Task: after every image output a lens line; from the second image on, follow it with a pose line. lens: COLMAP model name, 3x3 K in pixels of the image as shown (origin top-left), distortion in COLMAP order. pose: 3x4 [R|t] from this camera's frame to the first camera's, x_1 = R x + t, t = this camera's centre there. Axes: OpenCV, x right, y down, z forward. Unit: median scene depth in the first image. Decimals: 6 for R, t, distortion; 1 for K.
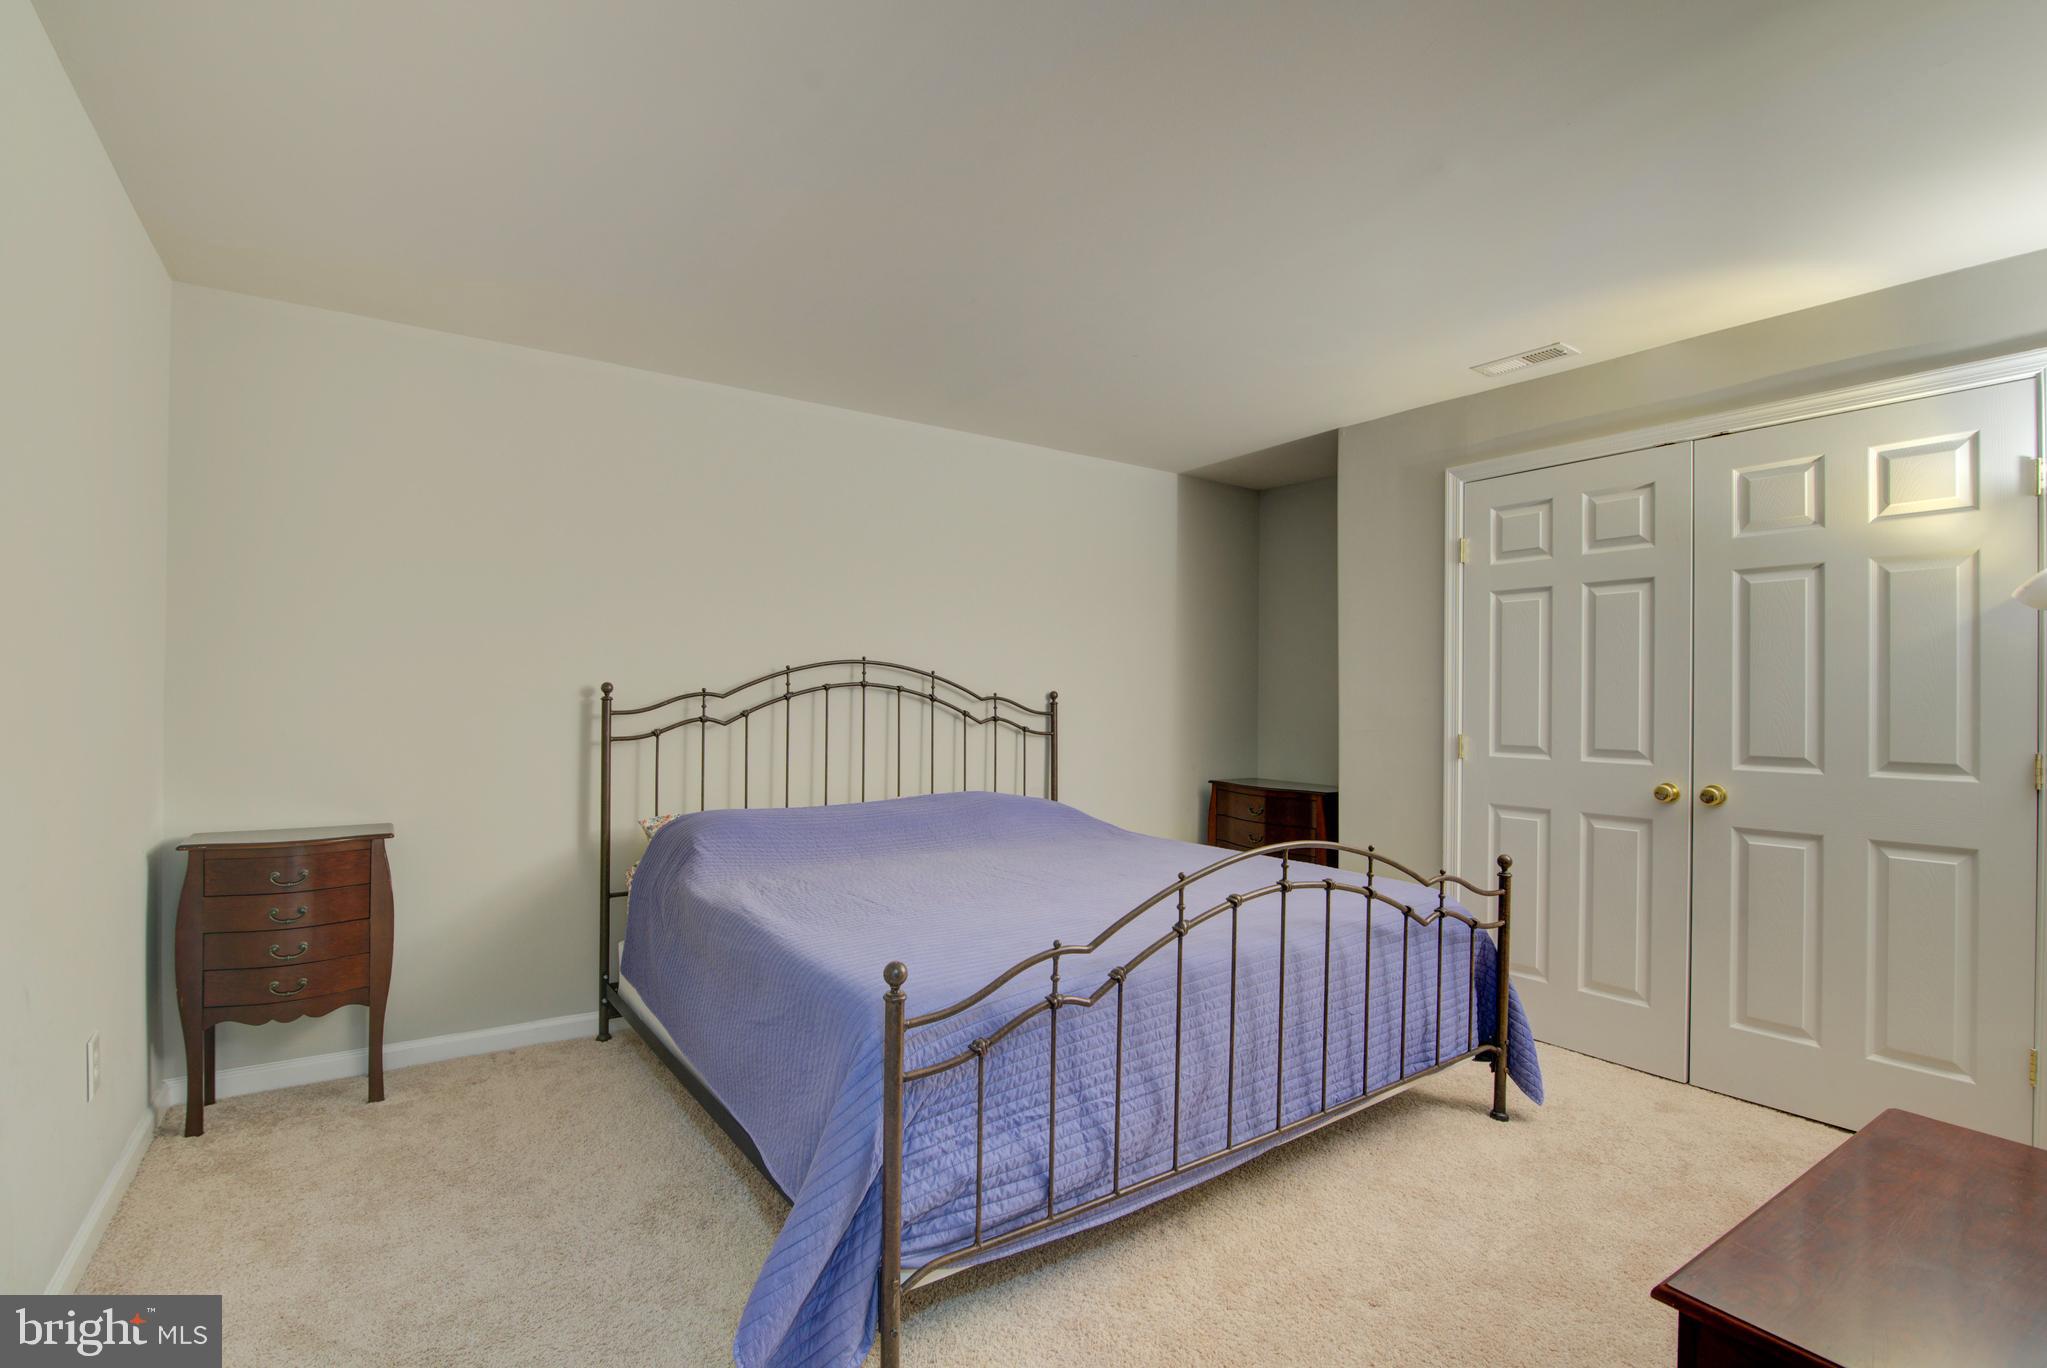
lens RADIAL K [[937.4, 0, 1028.4], [0, 937.4, 689.3], [0, 0, 1]] dist [-0.014944, 0.001065]
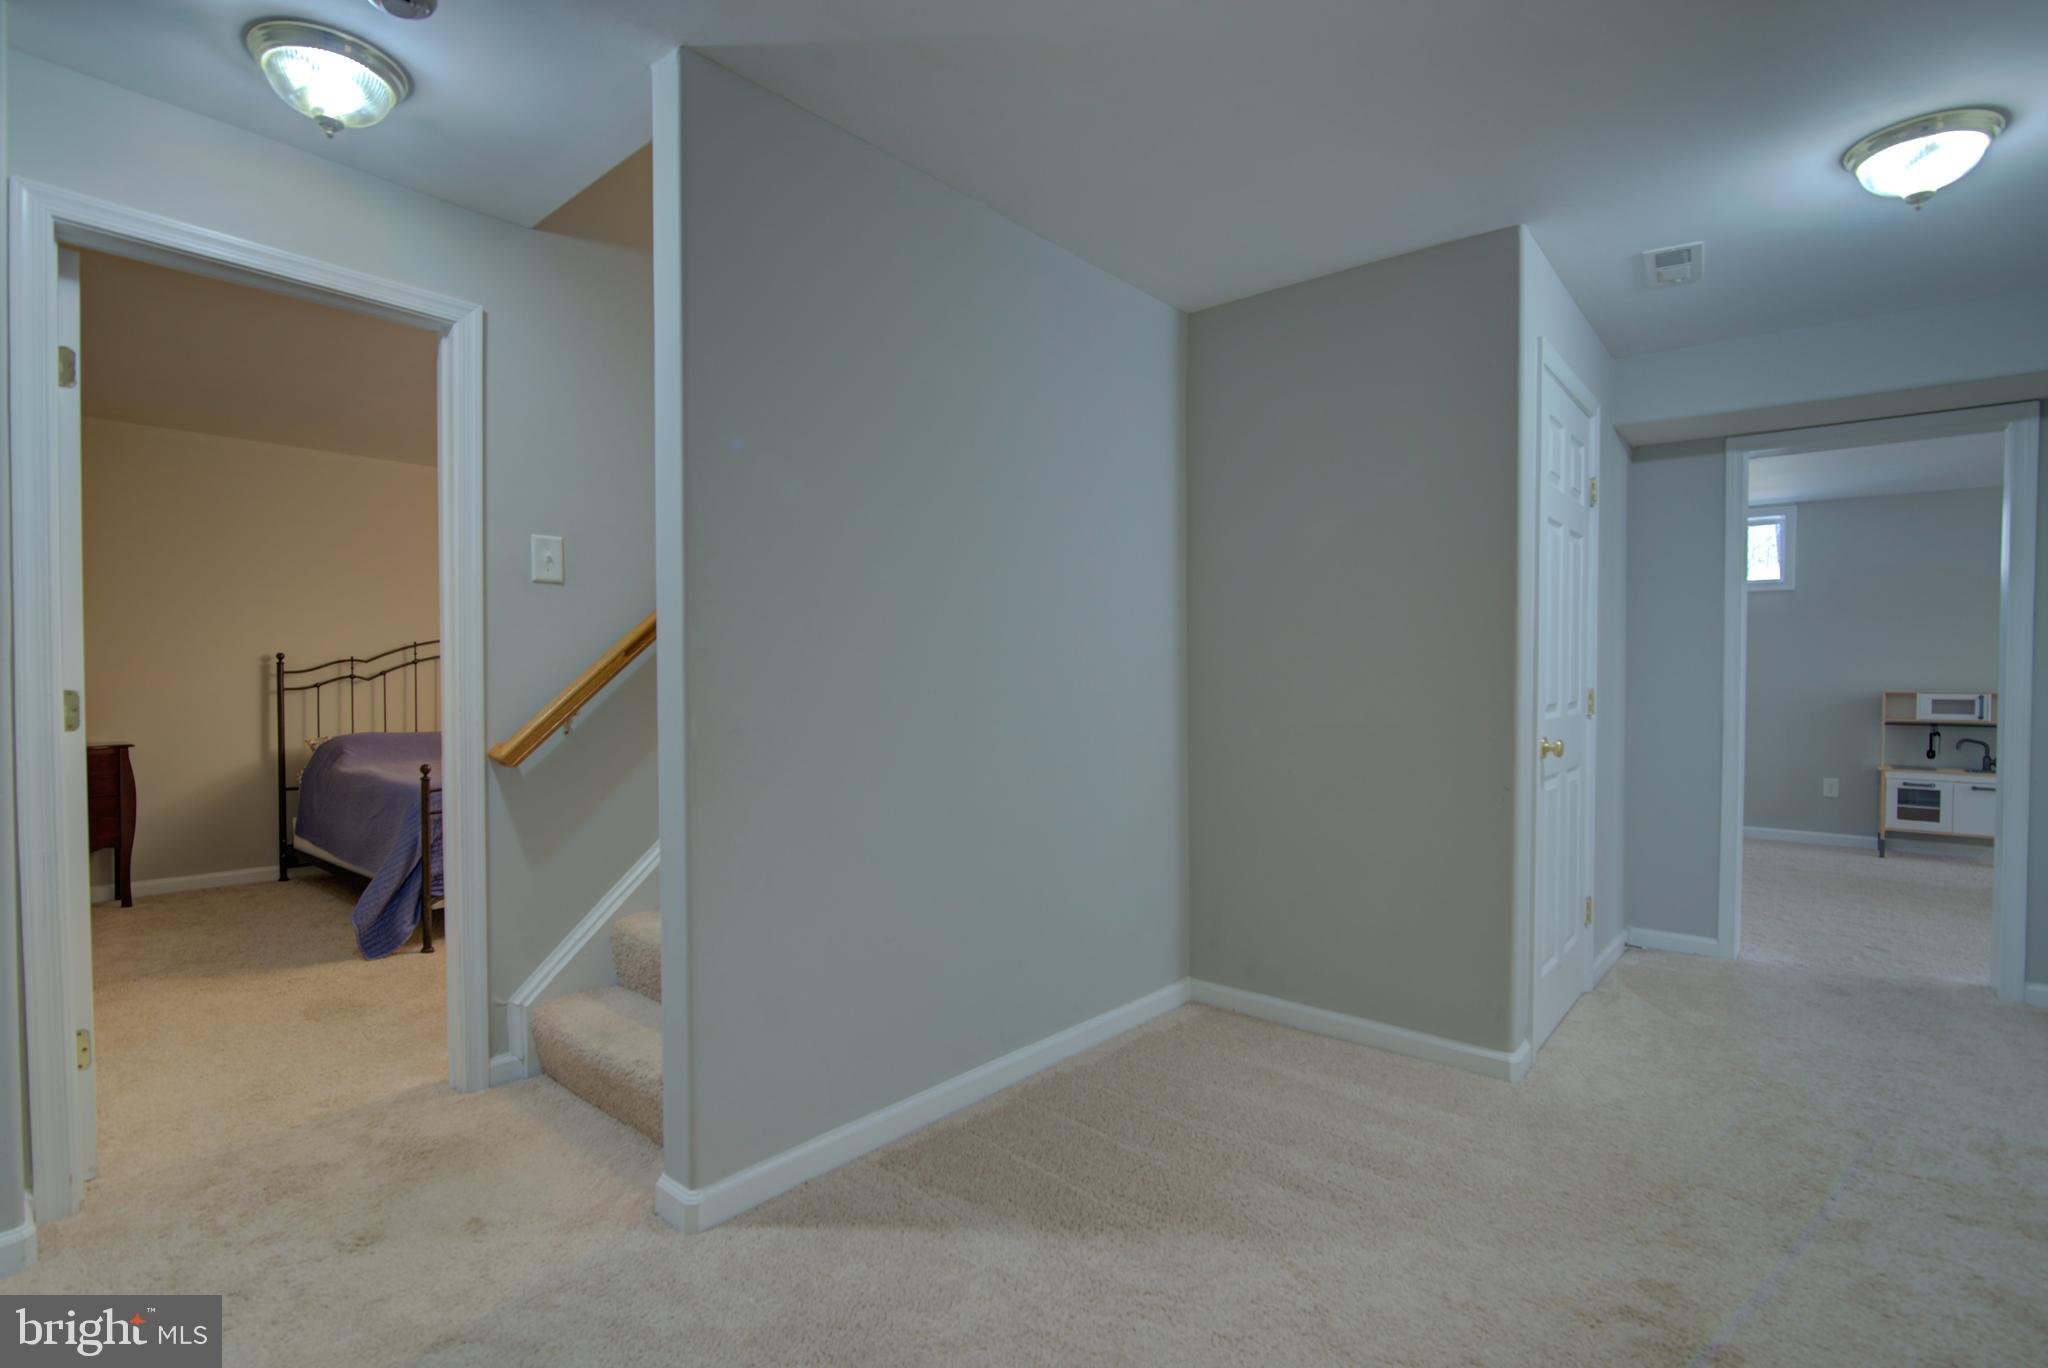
lens RADIAL K [[937.9, 0, 1015.3], [0, 937.9, 689.4], [0, 0, 1]] dist [-0.014944, 0.001065]
pose [[0.967821, -0.011114, 0.251394, 0.342910], [0.003369, 0.999507, 0.031219, 0.009485], [-0.251617, -0.029367, 0.967381, -0.803669]]
